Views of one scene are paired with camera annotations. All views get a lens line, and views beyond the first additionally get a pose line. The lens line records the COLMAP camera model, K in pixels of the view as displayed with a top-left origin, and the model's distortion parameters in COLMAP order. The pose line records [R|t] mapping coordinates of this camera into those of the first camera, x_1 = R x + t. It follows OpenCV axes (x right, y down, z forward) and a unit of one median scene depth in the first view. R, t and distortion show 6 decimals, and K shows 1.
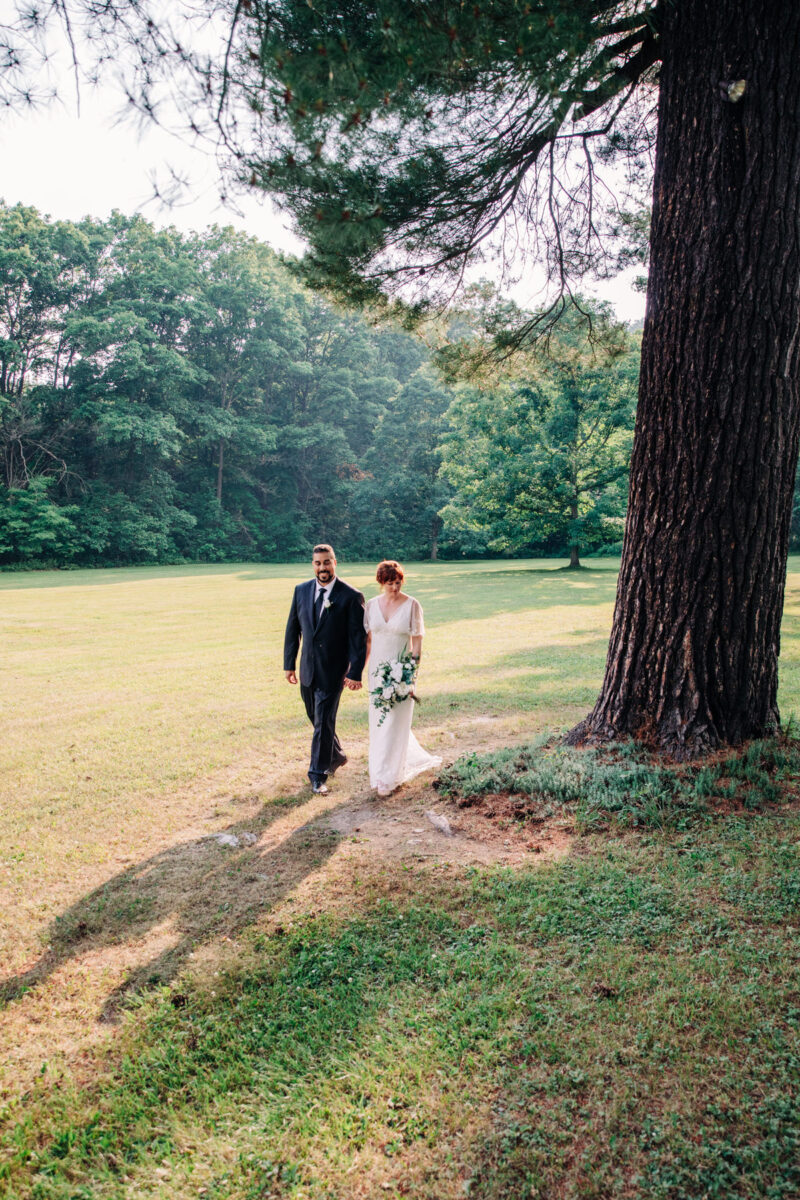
lens RADIAL K [[899.1, 0, 394.5], [0, 899.1, 630.2], [0, 0, 1]] dist [-0.113546, 0.092609]
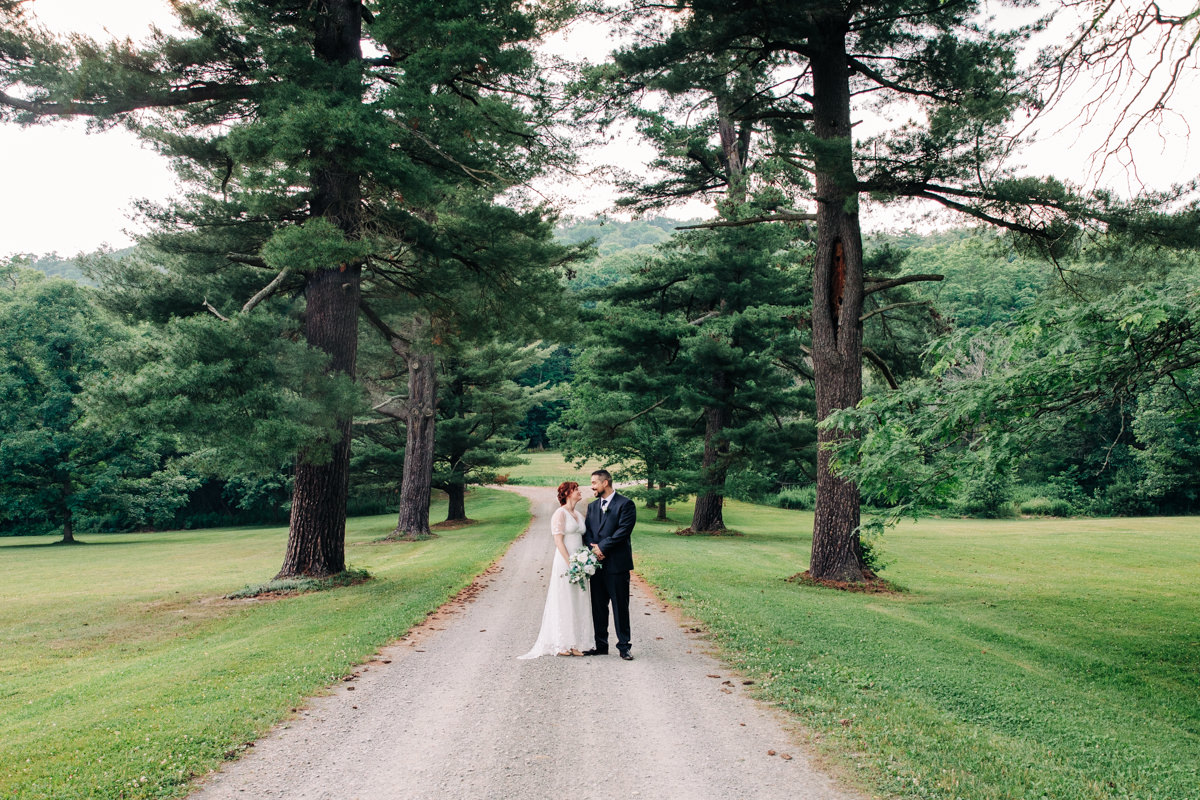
lens RADIAL K [[1084.1, 0, 599.3], [0, 1084.1, 523.5], [0, 0, 1]] dist [-0.089018, 0.011855]
pose [[0.727651, -0.005560, 0.685925, -1.493435], [0.071622, 0.995117, -0.067913, 0.270168], [-0.682198, 0.098544, 0.724496, -2.329421]]
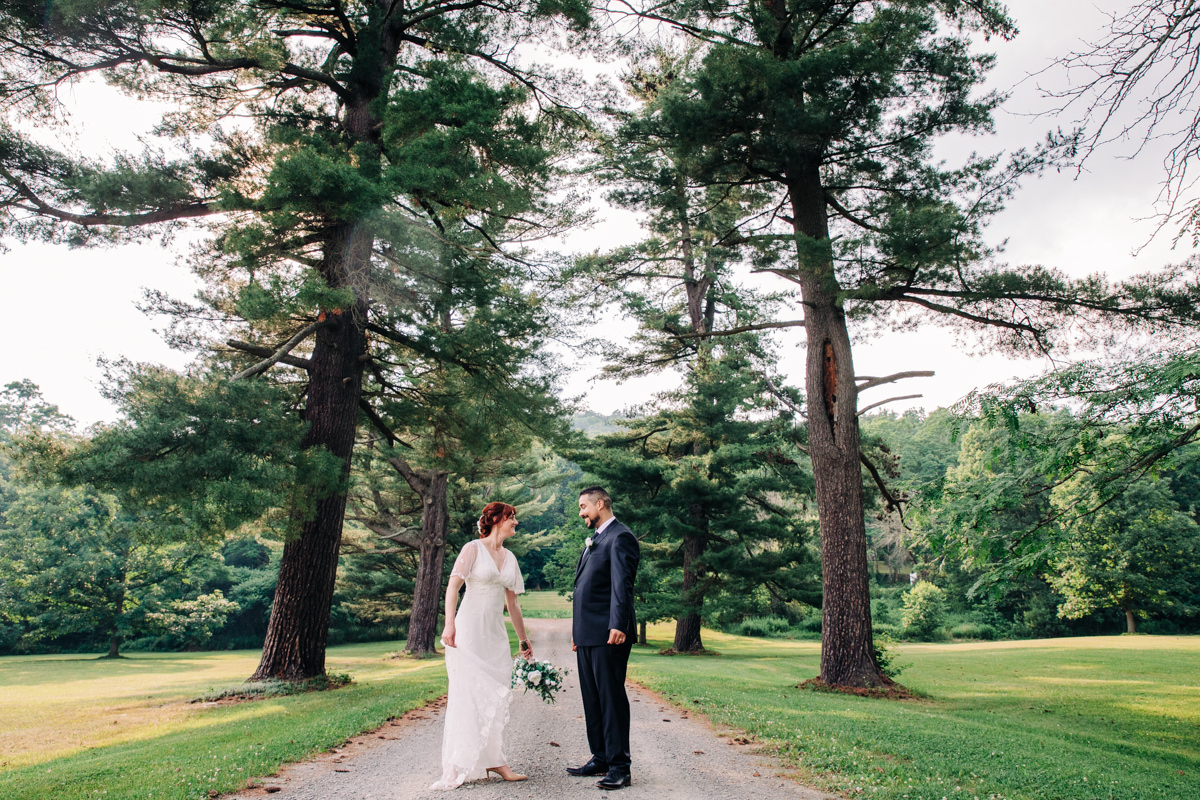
lens RADIAL K [[843.8, 0, 589.8], [0, 843.8, 394.8], [0, 0, 1]] dist [-0.109318, 0.083175]
pose [[0.723761, 0.203437, 0.659381, -0.897164], [0.069018, 0.929421, -0.362508, 0.303853], [-0.686590, 0.307879, 0.658638, -1.634413]]
